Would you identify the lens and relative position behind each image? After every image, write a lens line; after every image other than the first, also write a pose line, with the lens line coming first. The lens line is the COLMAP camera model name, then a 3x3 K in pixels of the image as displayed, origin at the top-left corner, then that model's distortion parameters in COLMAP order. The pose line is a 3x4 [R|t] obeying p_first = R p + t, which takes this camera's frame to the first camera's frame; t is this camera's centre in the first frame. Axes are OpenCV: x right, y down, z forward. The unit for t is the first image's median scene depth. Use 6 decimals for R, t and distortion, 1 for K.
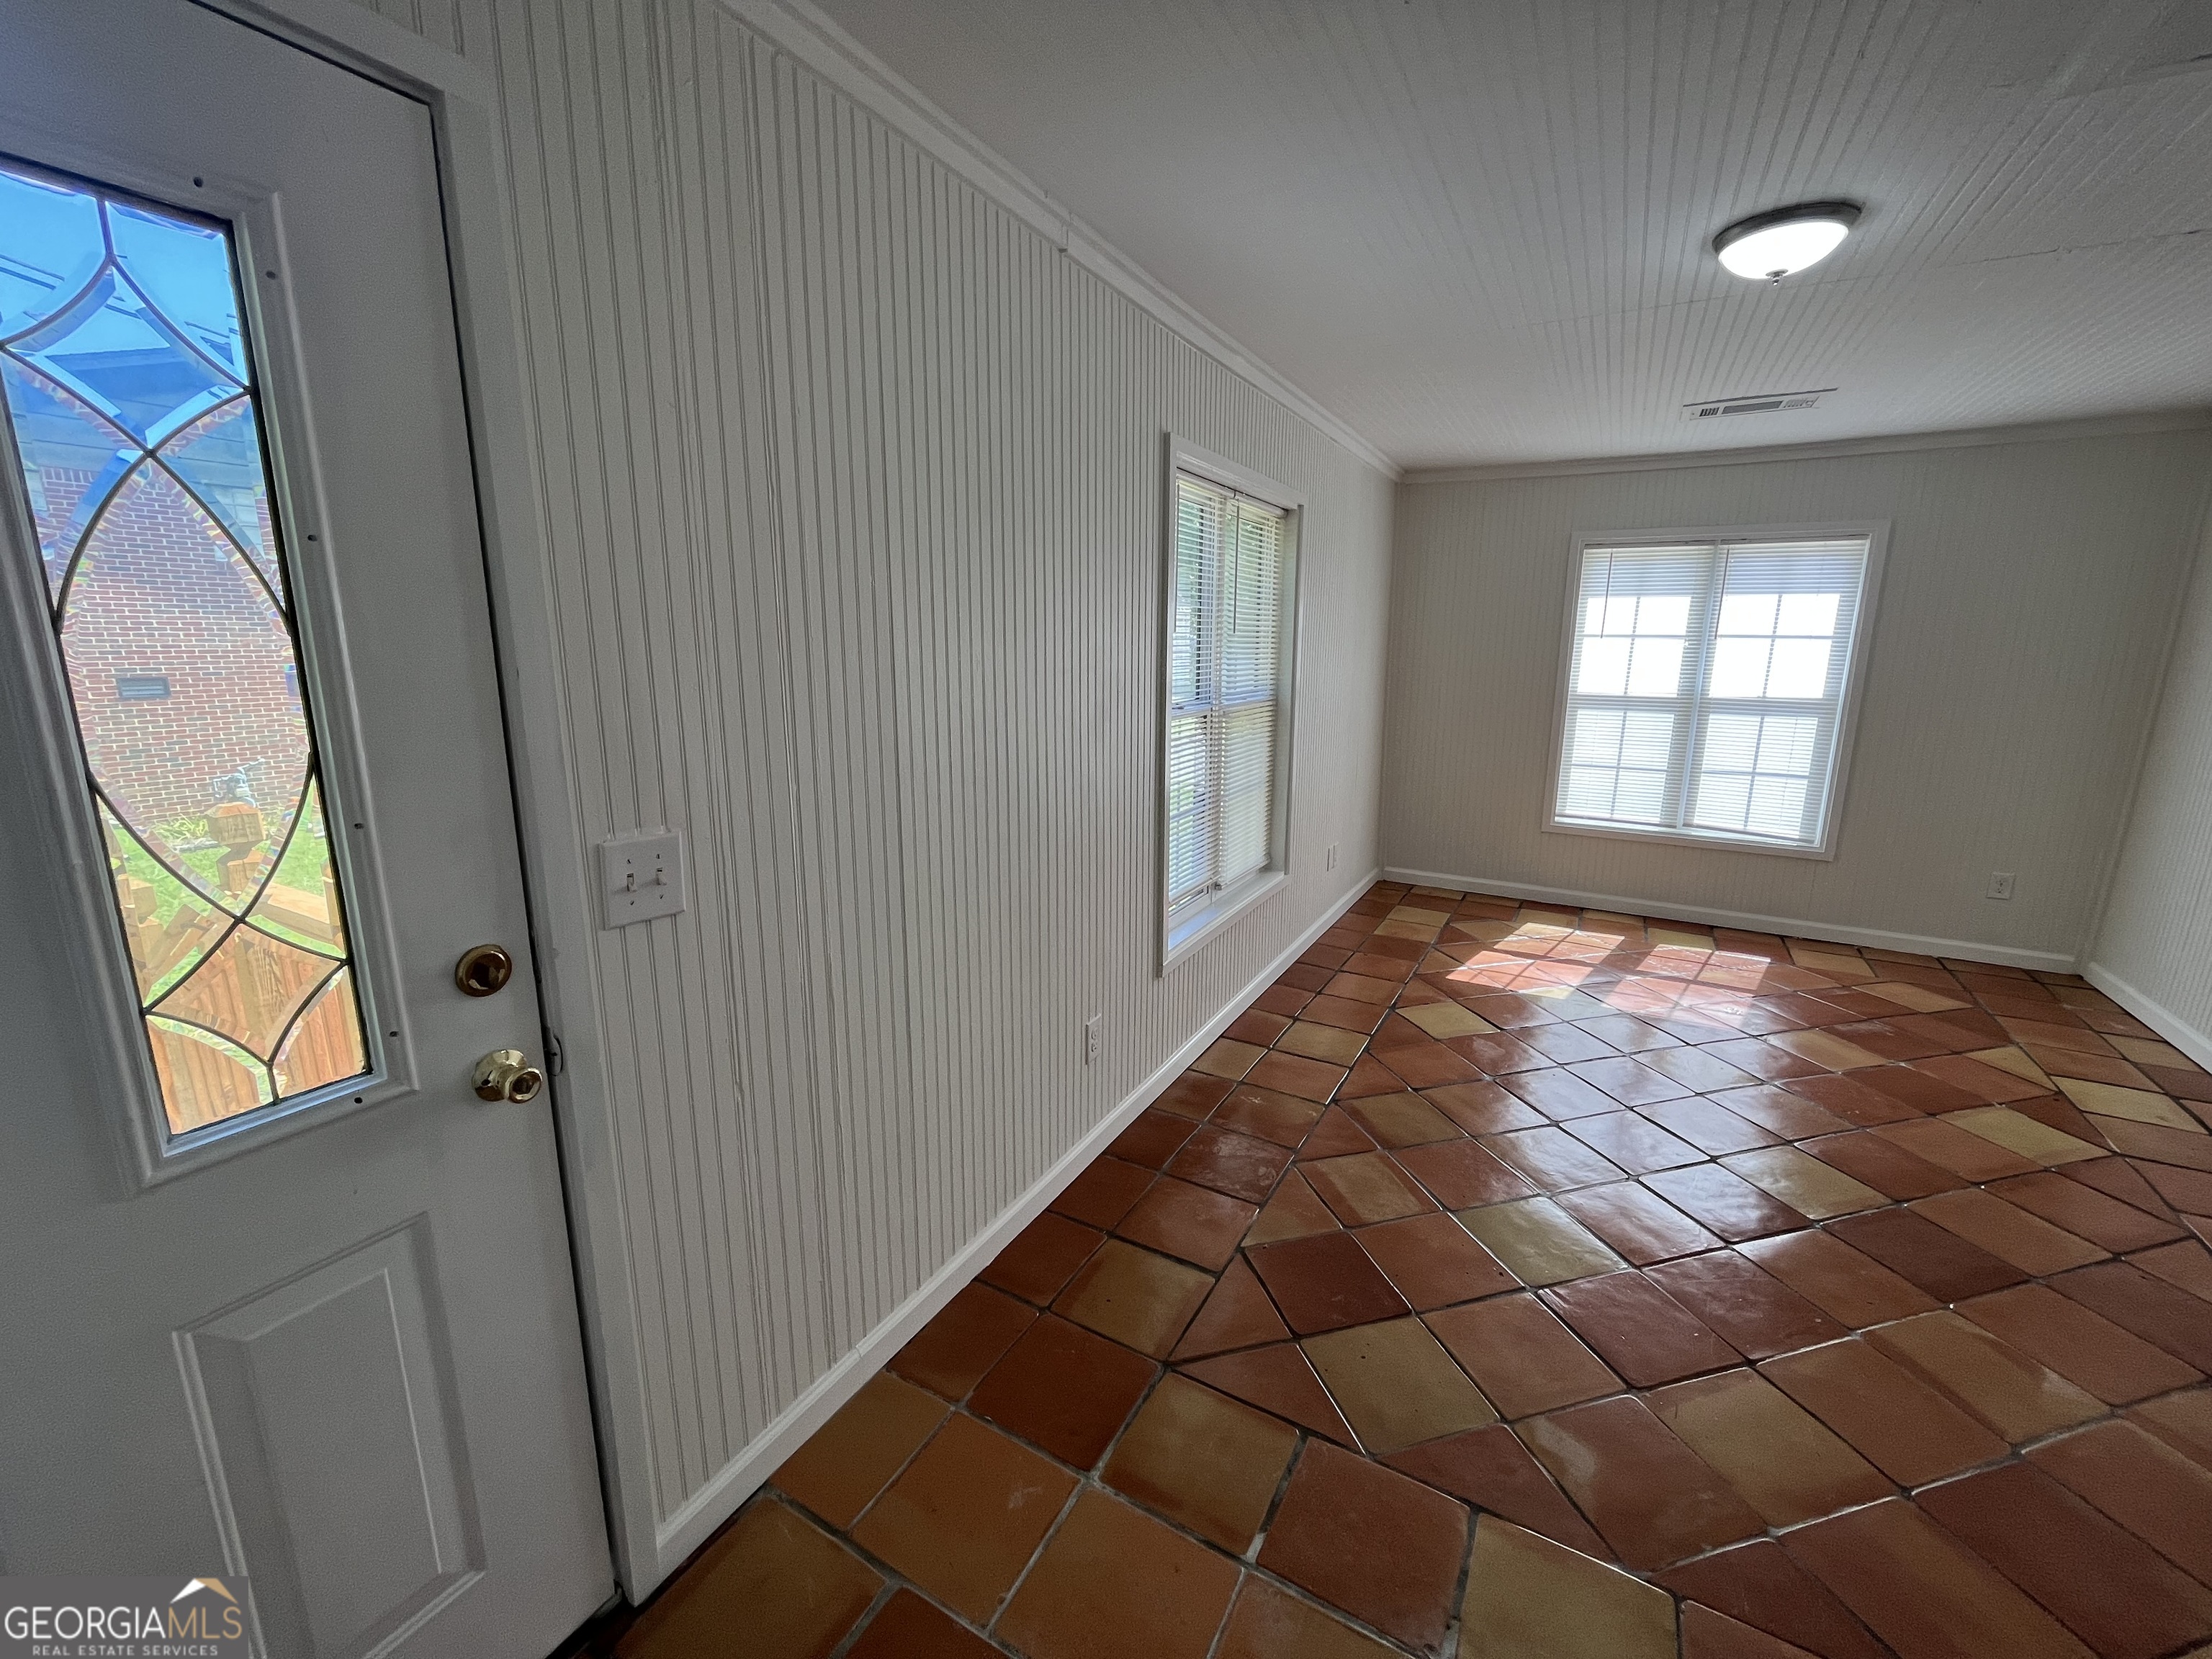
lens RADIAL K [[901.7, 0, 1097.5], [0, 901.7, 824.9], [0, 0, 1]] dist [-0.002734, -0.000365]
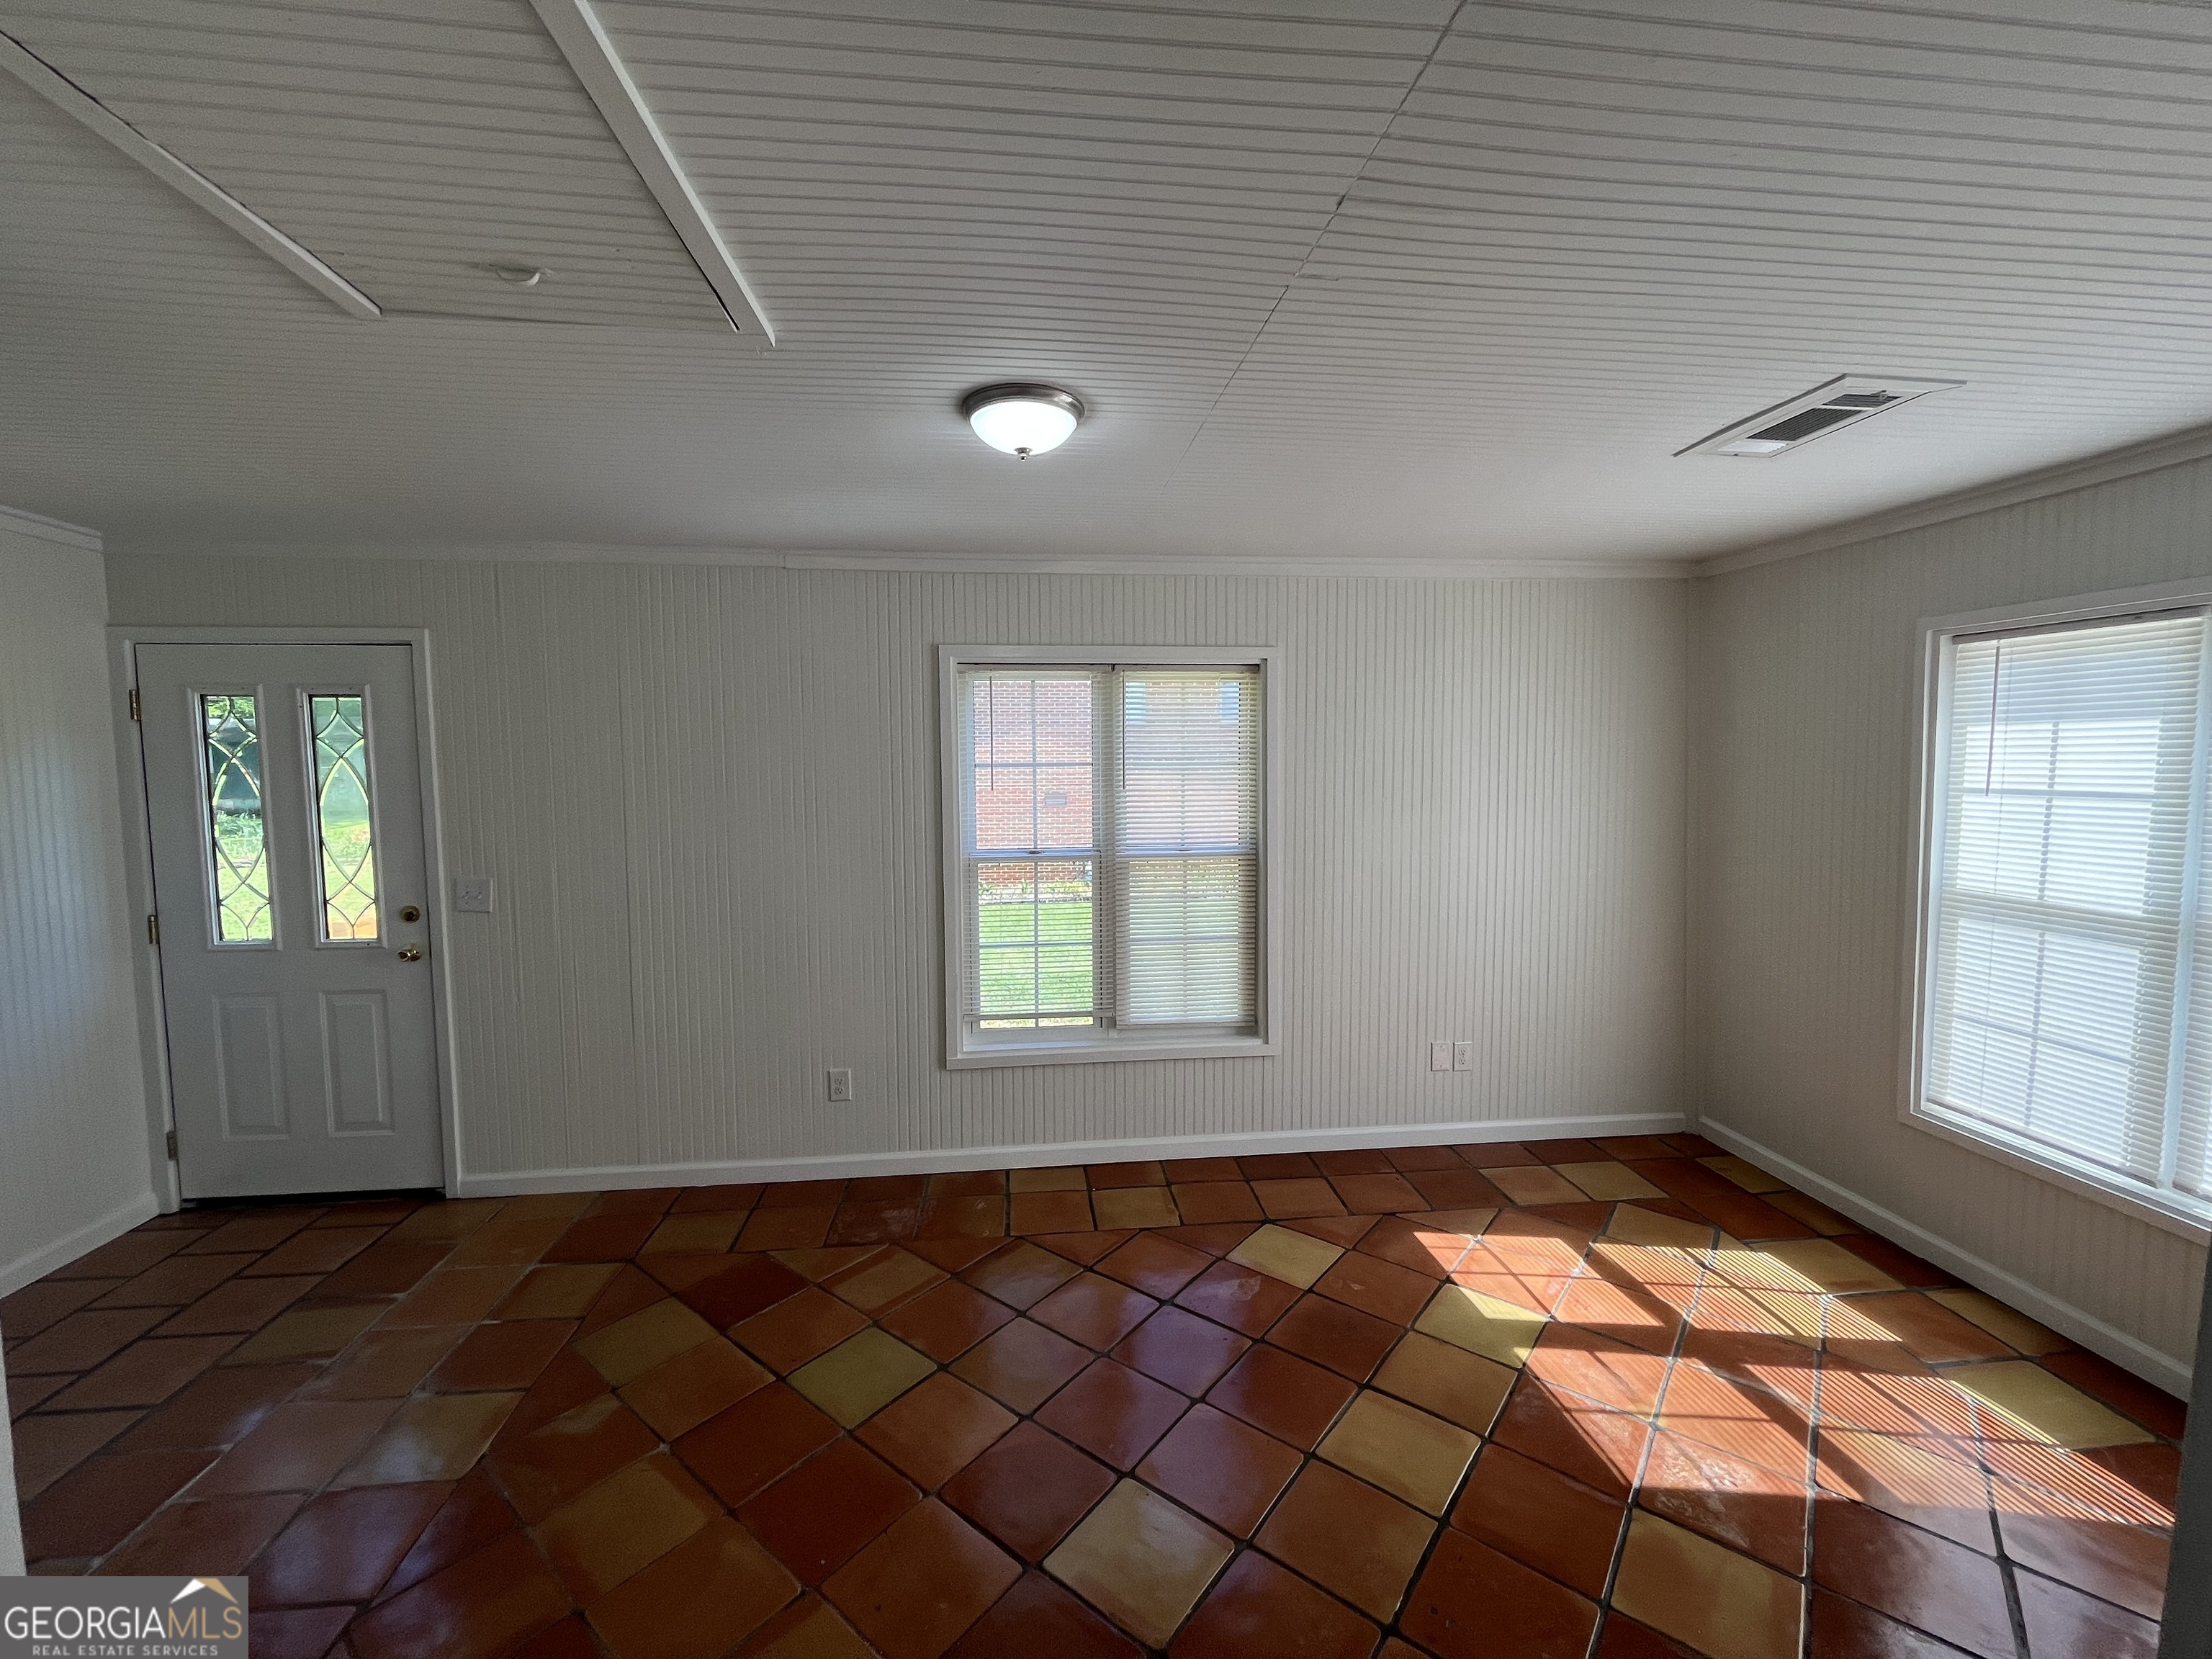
lens RADIAL K [[901.7, 0, 1097.1], [0, 901.7, 826.4], [0, 0, 1]] dist [-0.002734, -0.000365]
pose [[0.583659, 0.050432, -0.810431, 0.961842], [-0.156256, 0.986391, -0.051152, -0.103012], [0.796822, 0.156490, 0.583597, 0.331668]]
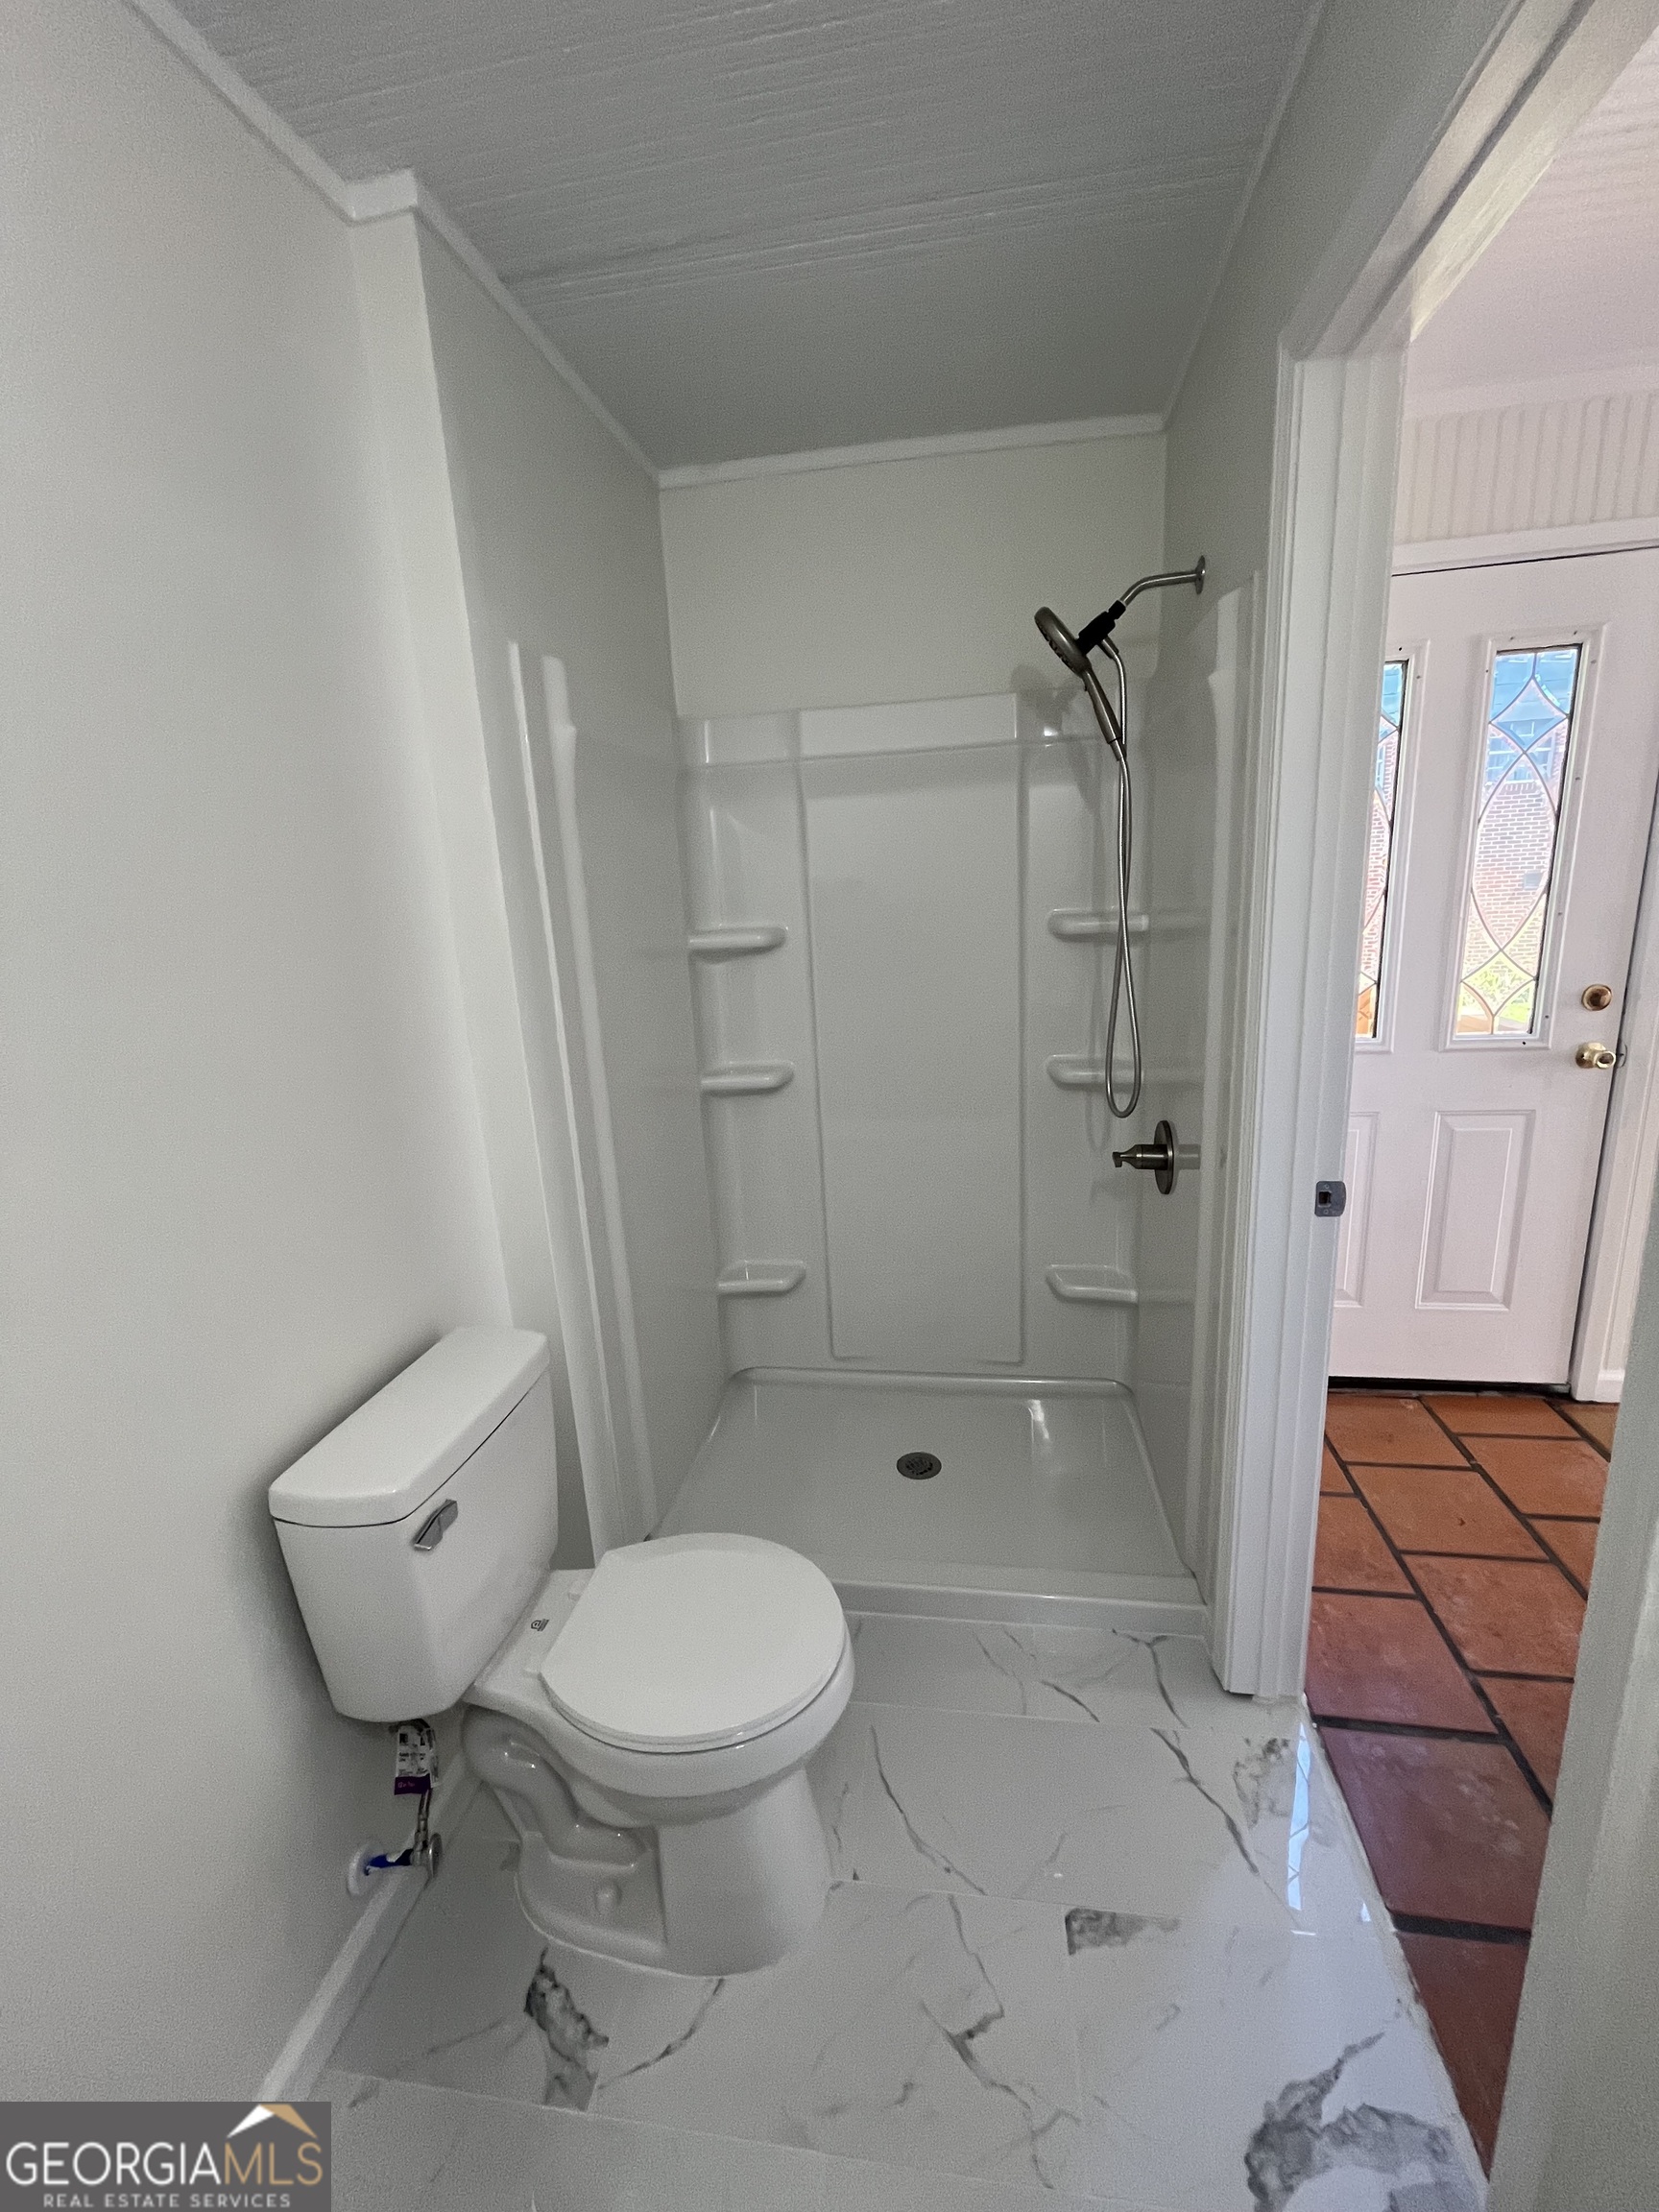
lens RADIAL K [[901.7, 0, 834.2], [0, 901.7, 1107.2], [0, 0, 1]] dist [-0.002734, -0.000365]
pose [[0.363929, 0.197685, -0.910207, 0.170067], [-0.132481, 0.978269, 0.159497, 0.096773], [0.921957, 0.062540, 0.382210, -0.397250]]
